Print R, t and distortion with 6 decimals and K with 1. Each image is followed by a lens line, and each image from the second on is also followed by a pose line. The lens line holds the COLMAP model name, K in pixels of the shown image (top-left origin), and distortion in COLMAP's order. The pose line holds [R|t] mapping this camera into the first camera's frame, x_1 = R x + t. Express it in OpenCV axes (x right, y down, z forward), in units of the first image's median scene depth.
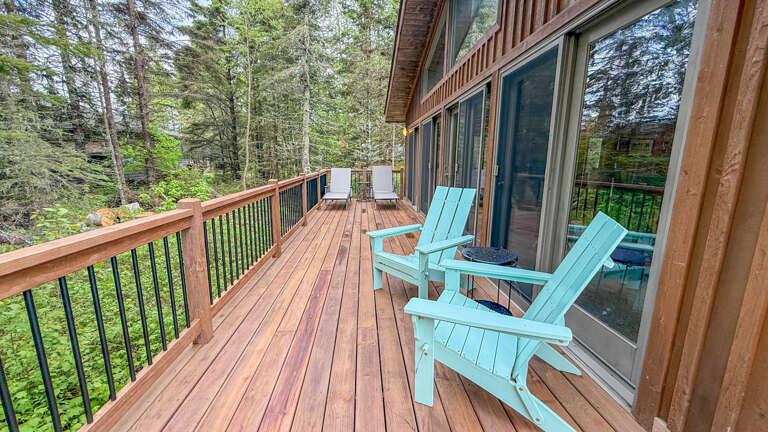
lens RADIAL K [[306.3, 0, 382.0], [0, 306.3, 216.6], [0, 0, 1]] dist [0.000513, 0.000648]
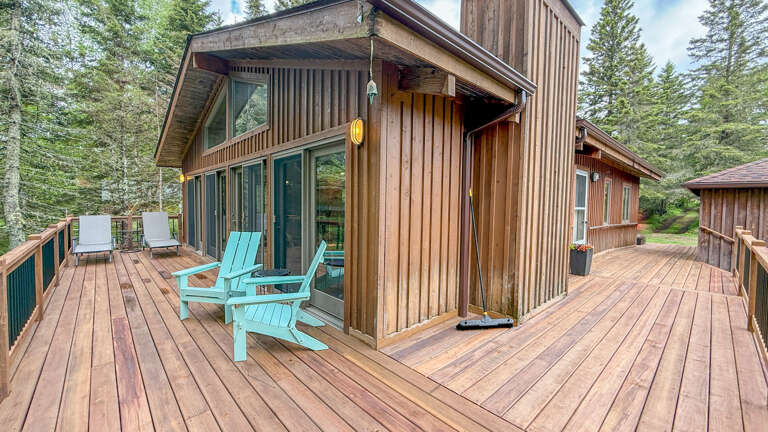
lens RADIAL K [[306.3, 0, 382.0], [0, 306.3, 216.6], [0, 0, 1]] dist [0.000513, 0.000648]
pose [[0.775790, -0.027249, 0.630403, -0.110326], [0.108739, 0.989894, -0.091030, 0.021087], [-0.621552, 0.139169, 0.770912, -0.330171]]
